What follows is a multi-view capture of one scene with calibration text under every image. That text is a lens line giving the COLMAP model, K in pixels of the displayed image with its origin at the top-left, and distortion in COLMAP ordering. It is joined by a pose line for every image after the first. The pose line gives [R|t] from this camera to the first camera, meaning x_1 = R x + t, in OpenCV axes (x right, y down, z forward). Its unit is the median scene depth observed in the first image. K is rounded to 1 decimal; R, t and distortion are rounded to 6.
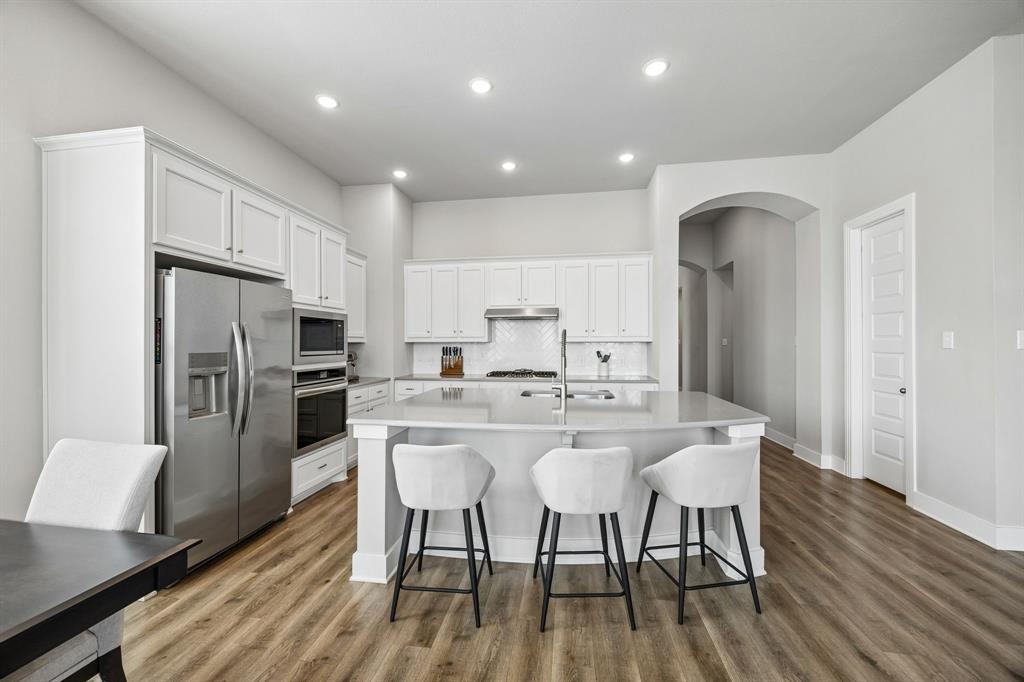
lens RADIAL K [[393.5, 0, 510.2], [0, 393.5, 351.4], [0, 0, 1]] dist [0.000361, 0.000039]
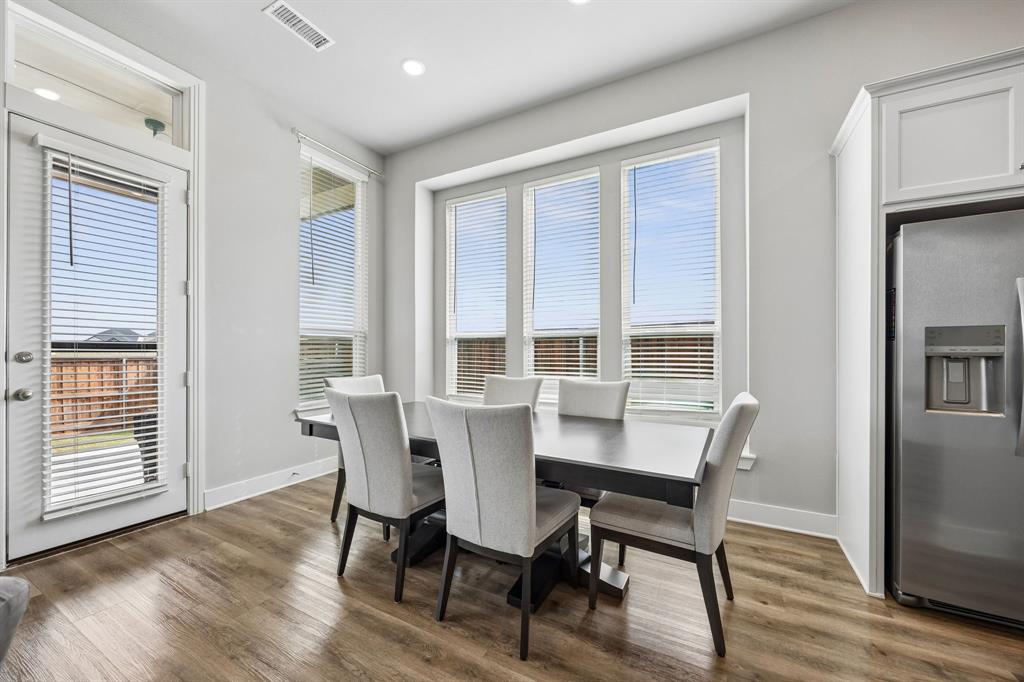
lens RADIAL K [[393.5, 0, 510.2], [0, 393.5, 351.4], [0, 0, 1]] dist [0.000361, 0.000039]
pose [[-0.343647, 0.006421, -0.939077, 0.228782], [-0.019077, 0.999723, 0.013817, 0.061606], [0.938905, 0.022663, -0.343430, 0.502918]]
